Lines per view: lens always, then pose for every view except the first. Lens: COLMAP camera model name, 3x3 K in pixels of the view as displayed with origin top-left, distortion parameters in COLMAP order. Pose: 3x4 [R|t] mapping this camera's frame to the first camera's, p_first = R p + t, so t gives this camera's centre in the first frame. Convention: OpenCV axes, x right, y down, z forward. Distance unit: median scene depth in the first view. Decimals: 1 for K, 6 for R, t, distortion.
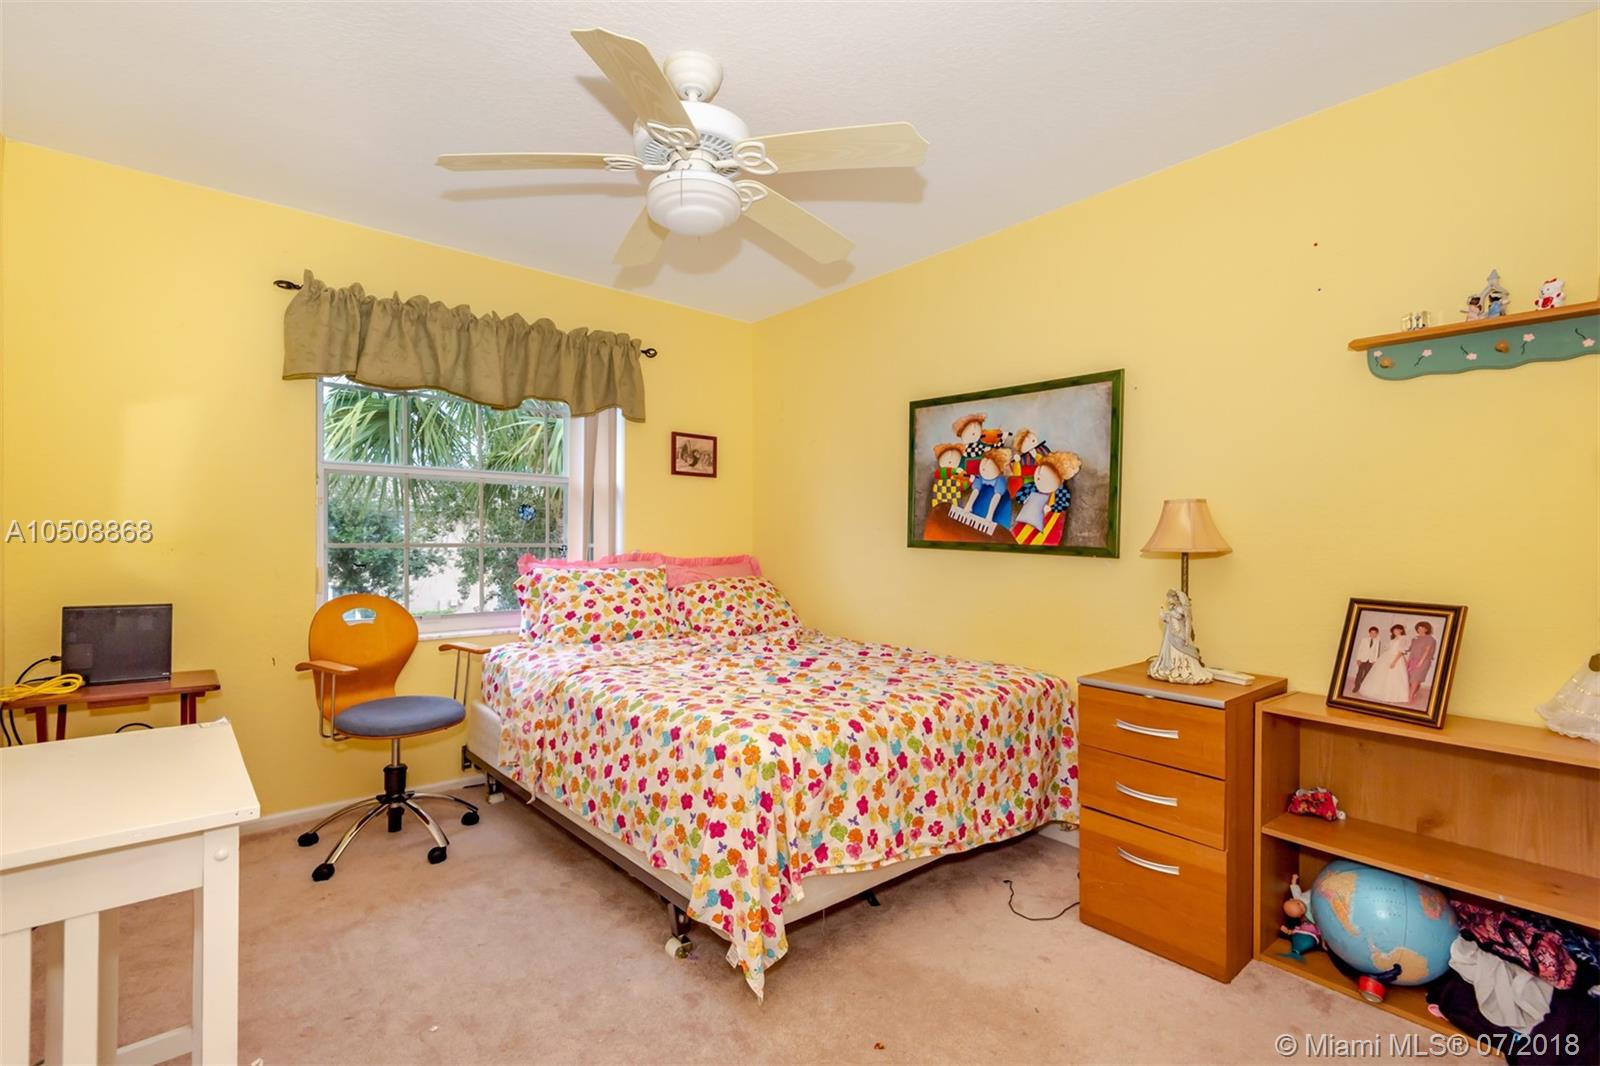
lens RADIAL K [[731.8, 0, 804.8], [0, 731.8, 526.6], [0, 0, 1]] dist [0.010226, -0.000437]
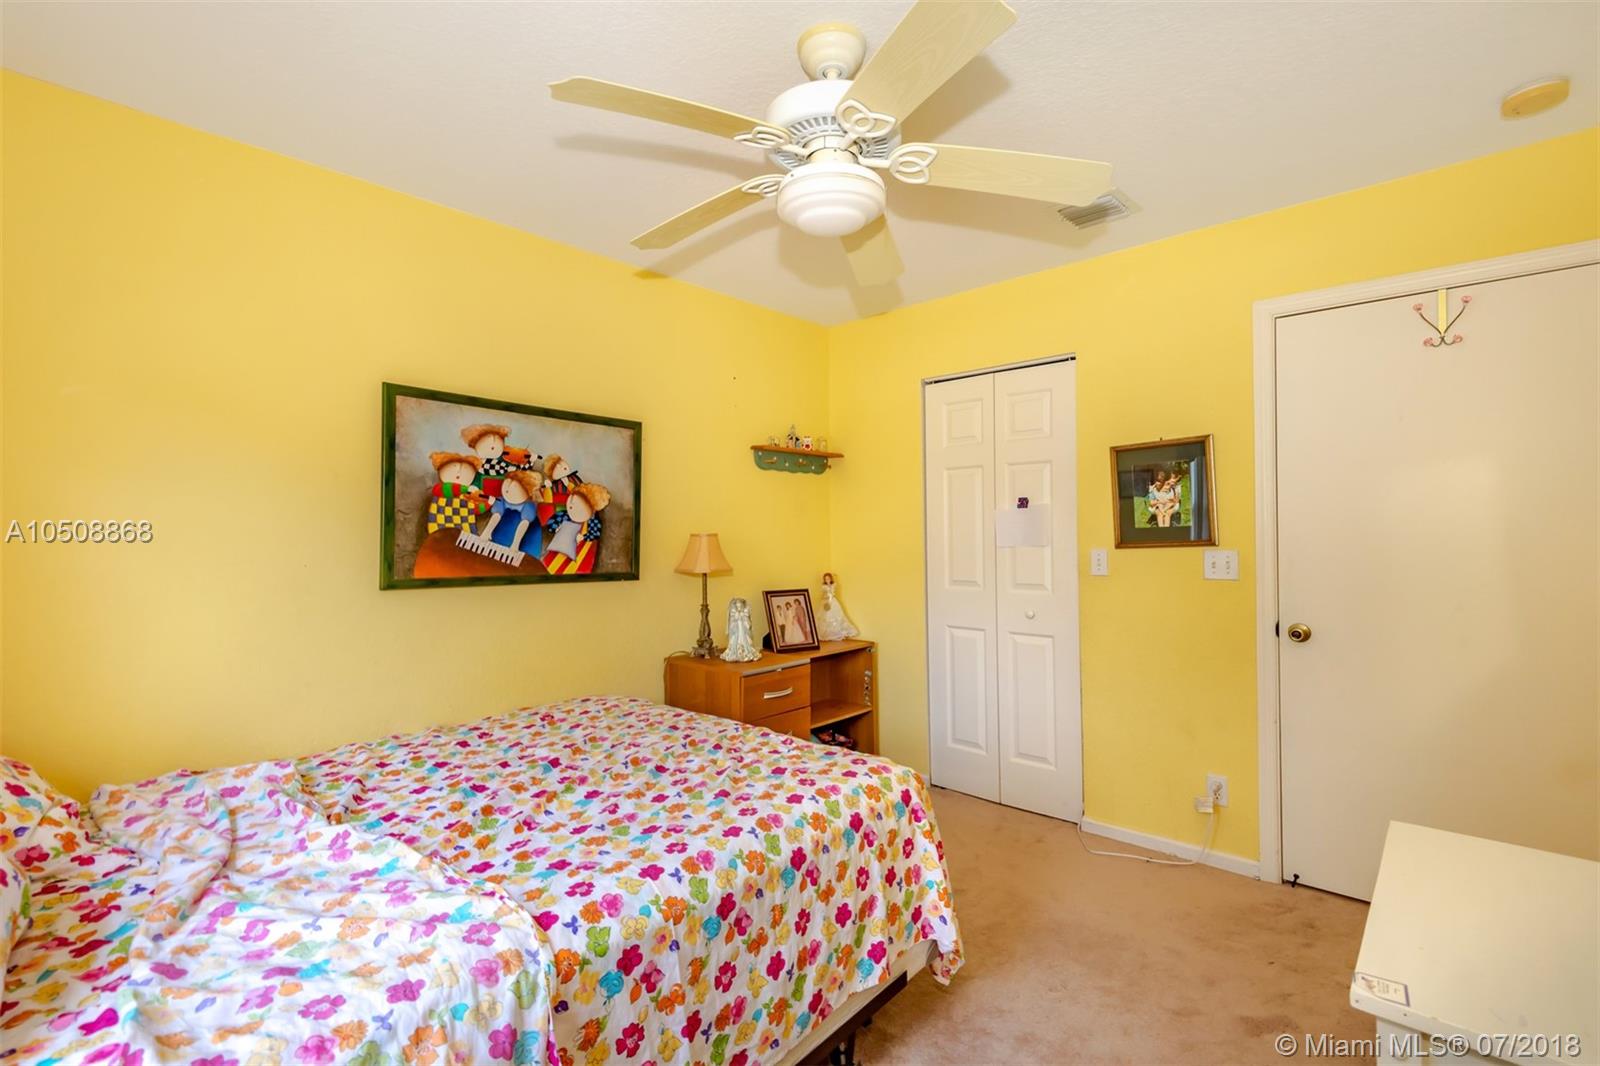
lens RADIAL K [[731.8, 0, 804.8], [0, 731.8, 526.6], [0, 0, 1]] dist [0.010226, -0.000437]
pose [[-0.142753, 0.008953, 0.989718, -0.681766], [0.000739, 0.999960, -0.008940, -0.028564], [-0.989758, -0.000545, -0.142754, 0.785491]]
